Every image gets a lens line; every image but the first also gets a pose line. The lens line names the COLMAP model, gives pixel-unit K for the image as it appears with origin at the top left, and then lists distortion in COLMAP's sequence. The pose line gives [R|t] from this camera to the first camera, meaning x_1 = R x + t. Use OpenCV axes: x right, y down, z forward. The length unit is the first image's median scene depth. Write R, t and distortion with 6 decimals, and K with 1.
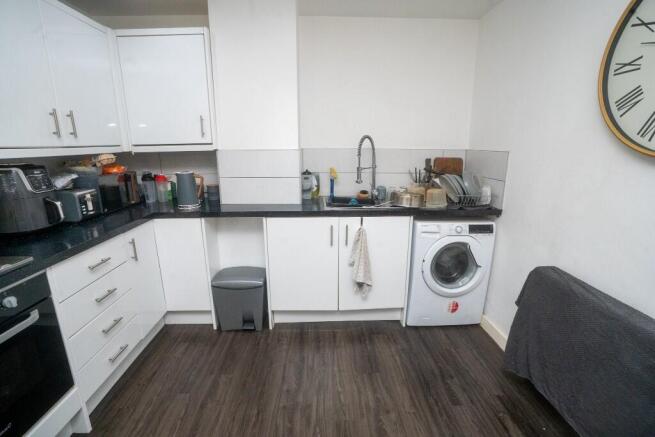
lens RADIAL K [[300.1, 0, 327.5], [0, 300.1, 218.5], [0, 0, 1]] dist [-0.071298, 0.022525]
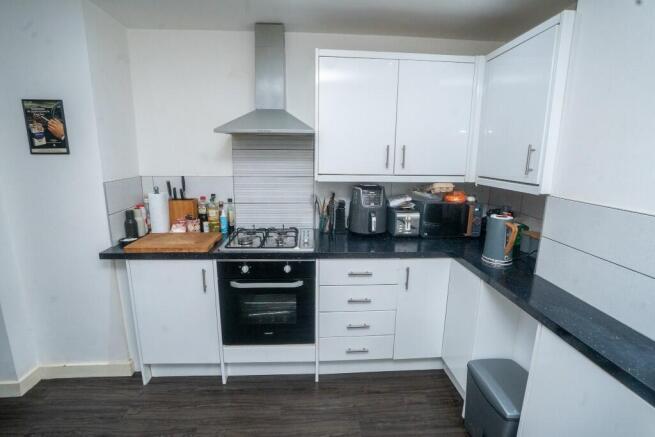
lens RADIAL K [[307.6, 0, 327.5], [0, 307.6, 218.5], [0, 0, 1]] dist [-0.074795, 0.026134]
pose [[0.030252, 0.207971, -0.977667, 0.274365], [-0.256163, 0.947061, 0.193534, -0.187393], [0.966160, 0.244587, 0.081925, 0.493012]]
